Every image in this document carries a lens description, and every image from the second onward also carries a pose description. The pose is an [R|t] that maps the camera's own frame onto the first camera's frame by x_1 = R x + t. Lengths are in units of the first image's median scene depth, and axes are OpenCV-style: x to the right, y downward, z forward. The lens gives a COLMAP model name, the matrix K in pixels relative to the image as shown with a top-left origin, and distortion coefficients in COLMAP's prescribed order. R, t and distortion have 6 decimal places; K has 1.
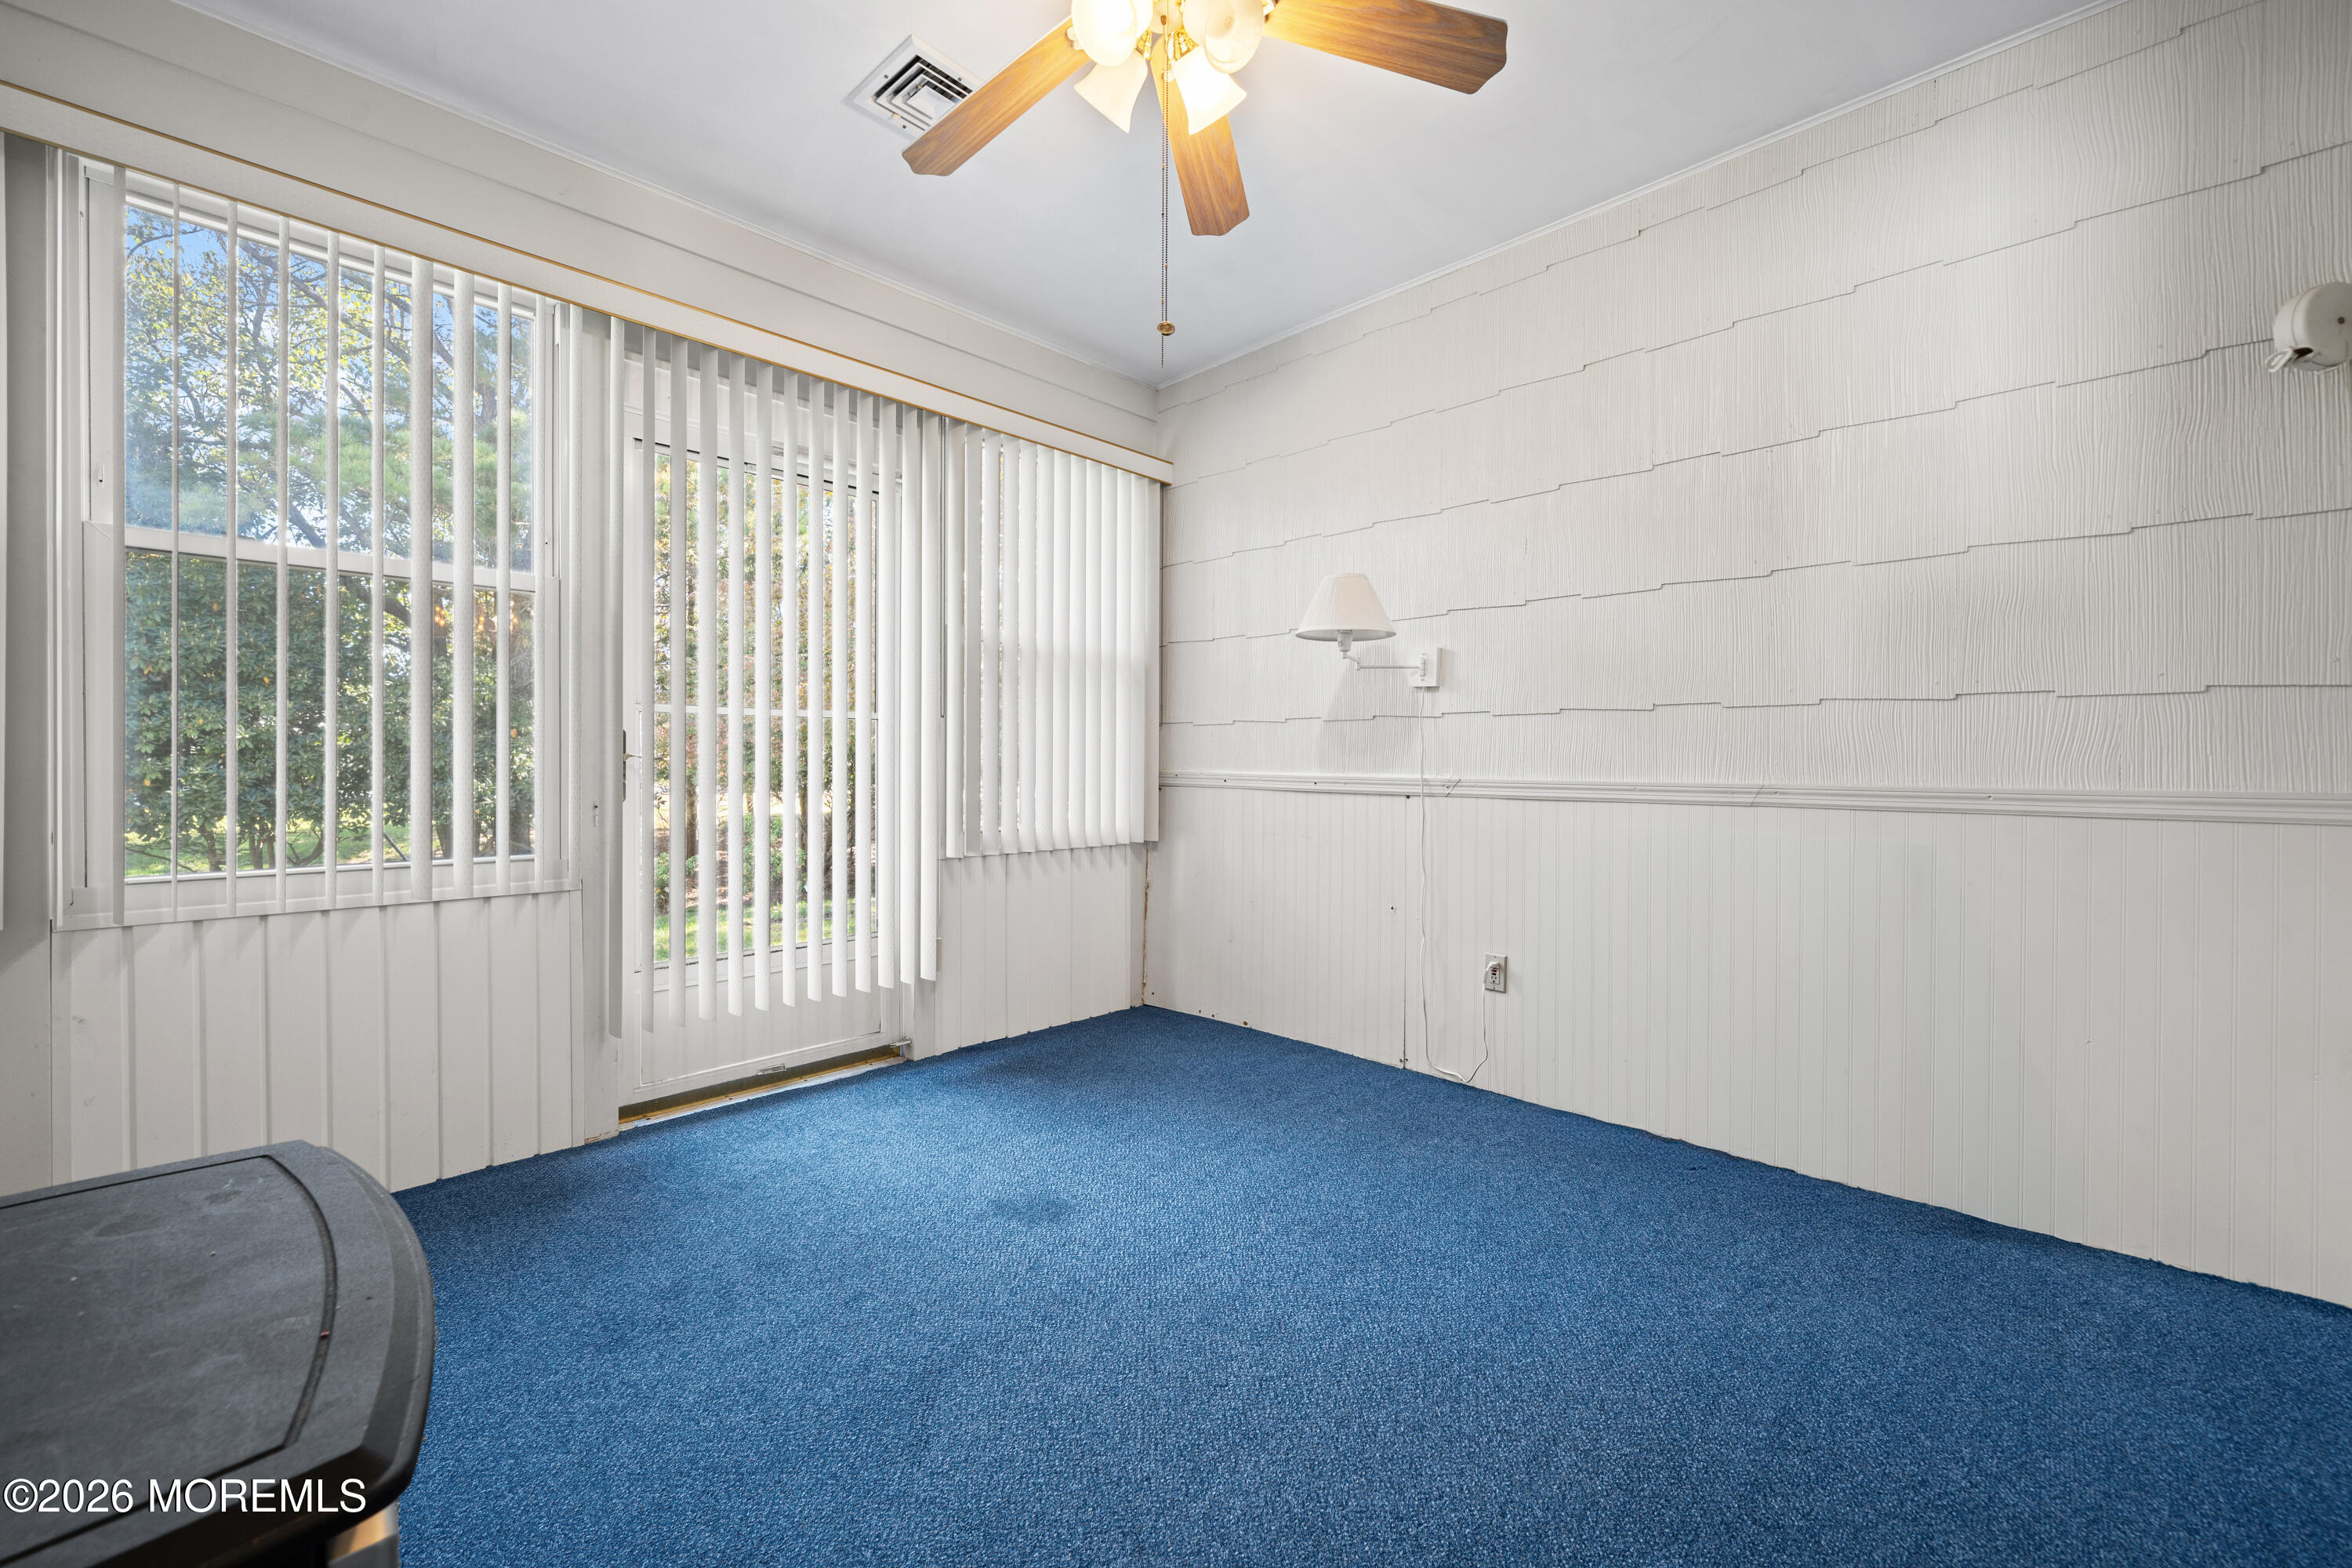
lens RADIAL K [[929.8, 0, 1170.0], [0, 929.8, 763.2], [0, 0, 1]] dist [-0.003901, 0.000776]
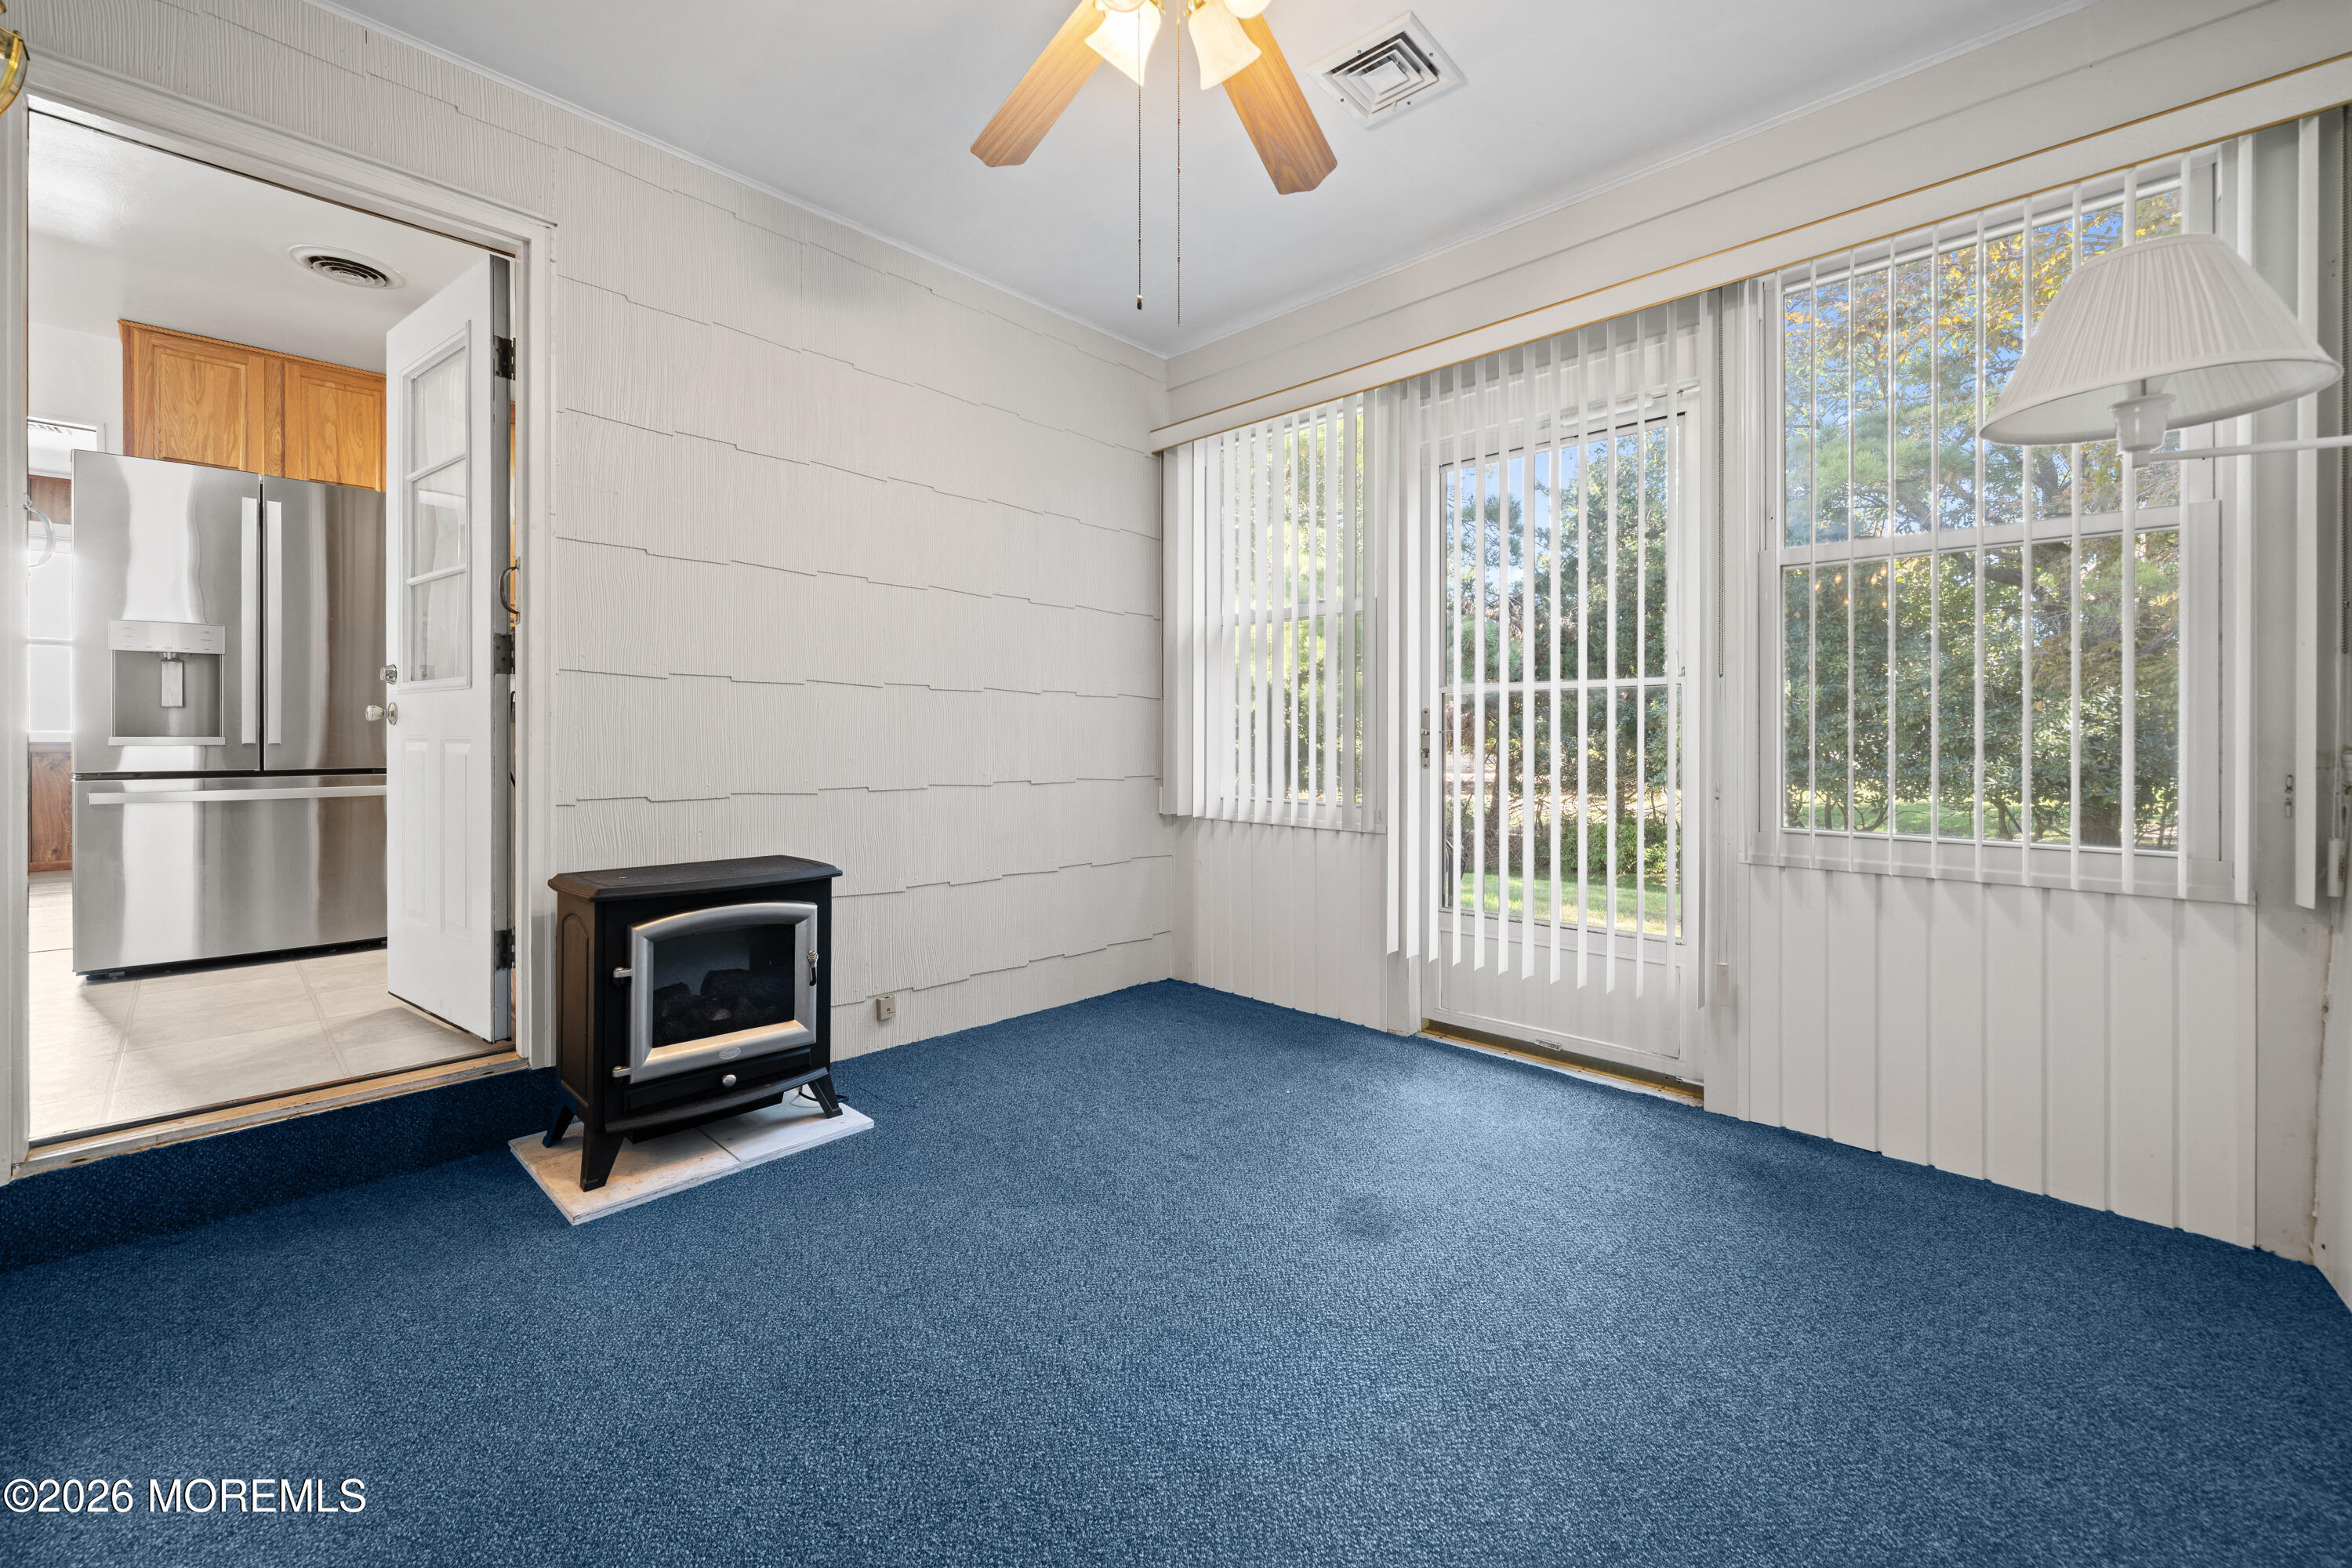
lens RADIAL K [[929.8, 0, 1162.4], [0, 929.8, 740.2], [0, 0, 1]] dist [-0.003901, 0.000776]
pose [[0.017116, 0.000971, -0.999853, 0.593554], [-0.003204, 0.999994, 0.000916, 0.003300], [0.999848, 0.003188, 0.017119, 0.598903]]
